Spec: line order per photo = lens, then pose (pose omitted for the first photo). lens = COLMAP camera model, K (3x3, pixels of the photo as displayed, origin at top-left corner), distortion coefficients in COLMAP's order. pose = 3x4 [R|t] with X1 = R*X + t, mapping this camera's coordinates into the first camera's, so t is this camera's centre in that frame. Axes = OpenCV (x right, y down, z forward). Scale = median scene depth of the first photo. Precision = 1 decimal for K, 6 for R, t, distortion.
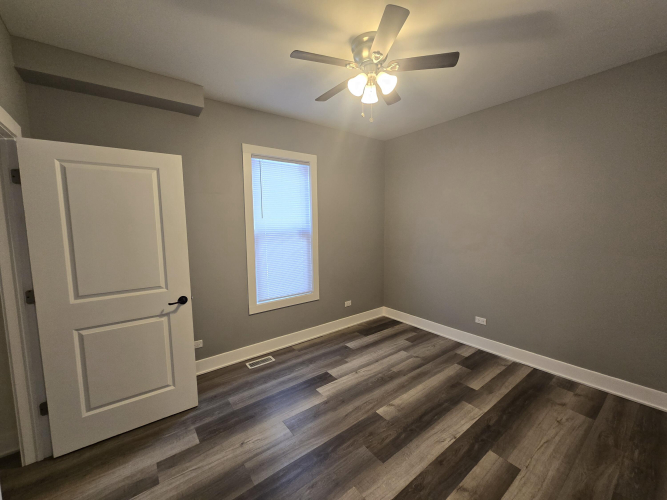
lens RADIAL K [[274.0, 0, 329.2], [0, 274.0, 254.9], [0, 0, 1]] dist [0.004029, 0.001027]
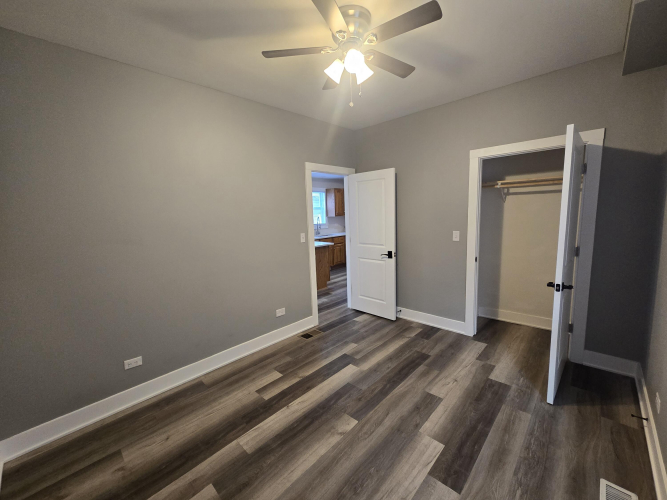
lens RADIAL K [[274.0, 0, 335.5], [0, 274.0, 250.2], [0, 0, 1]] dist [0.004029, 0.001027]
pose [[-0.983477, 0.081795, -0.161502, 0.345232], [0.043266, 0.972454, 0.229045, -0.198336], [0.175788, 0.218273, -0.959925, 1.740906]]
